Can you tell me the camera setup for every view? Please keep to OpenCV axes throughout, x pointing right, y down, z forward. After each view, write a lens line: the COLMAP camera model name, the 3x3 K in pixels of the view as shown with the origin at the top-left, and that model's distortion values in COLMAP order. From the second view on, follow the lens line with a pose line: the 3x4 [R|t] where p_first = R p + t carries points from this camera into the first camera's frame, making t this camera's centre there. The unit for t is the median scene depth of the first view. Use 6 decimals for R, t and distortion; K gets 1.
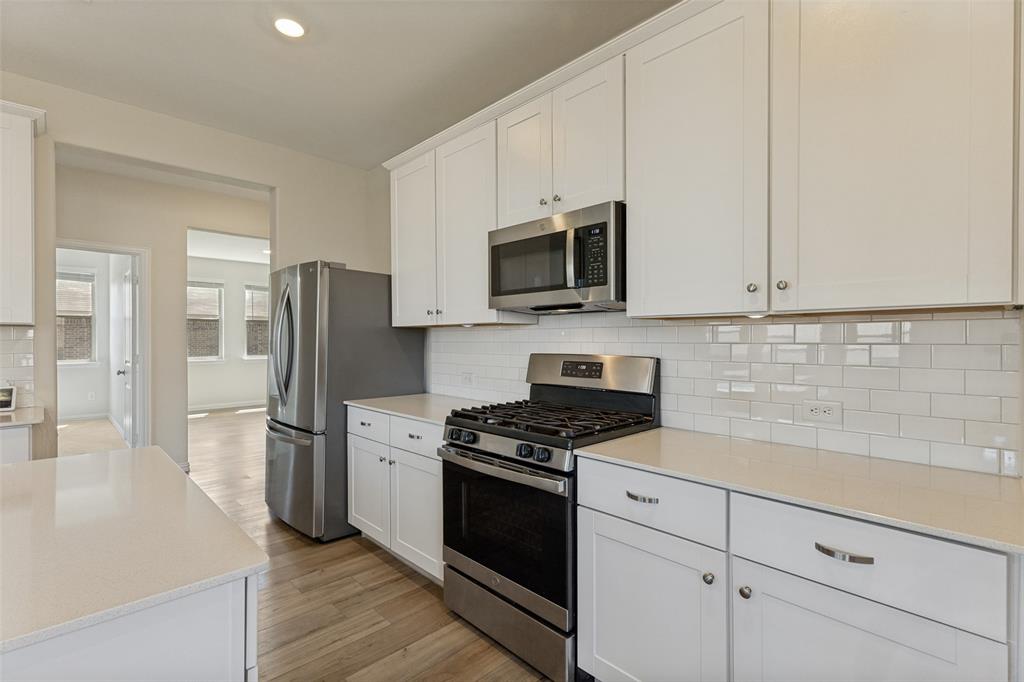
lens RADIAL K [[472.0, 0, 512.1], [0, 472.0, 340.2], [0, 0, 1]] dist [0.010701, -0.000337]
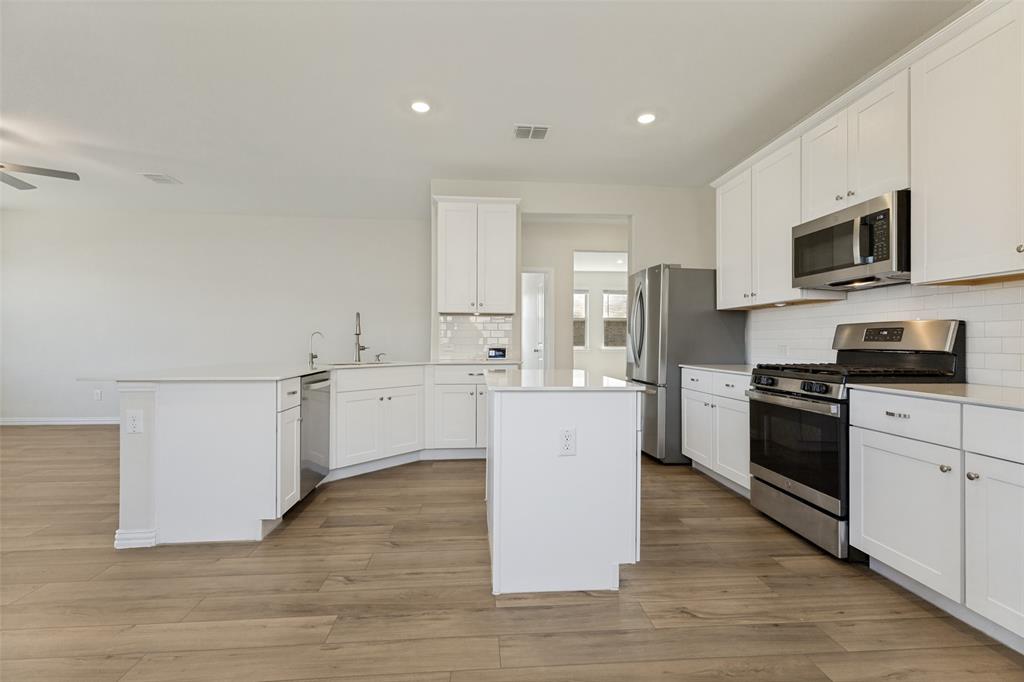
lens RADIAL K [[472.0, 0, 514.7], [0, 472.0, 340.7], [0, 0, 1]] dist [0.010701, -0.000337]
pose [[0.774237, 0.003216, -0.632888, 0.188602], [-0.005565, 0.999983, -0.001726, 0.086227], [0.632871, 0.004858, 0.774242, -0.481988]]
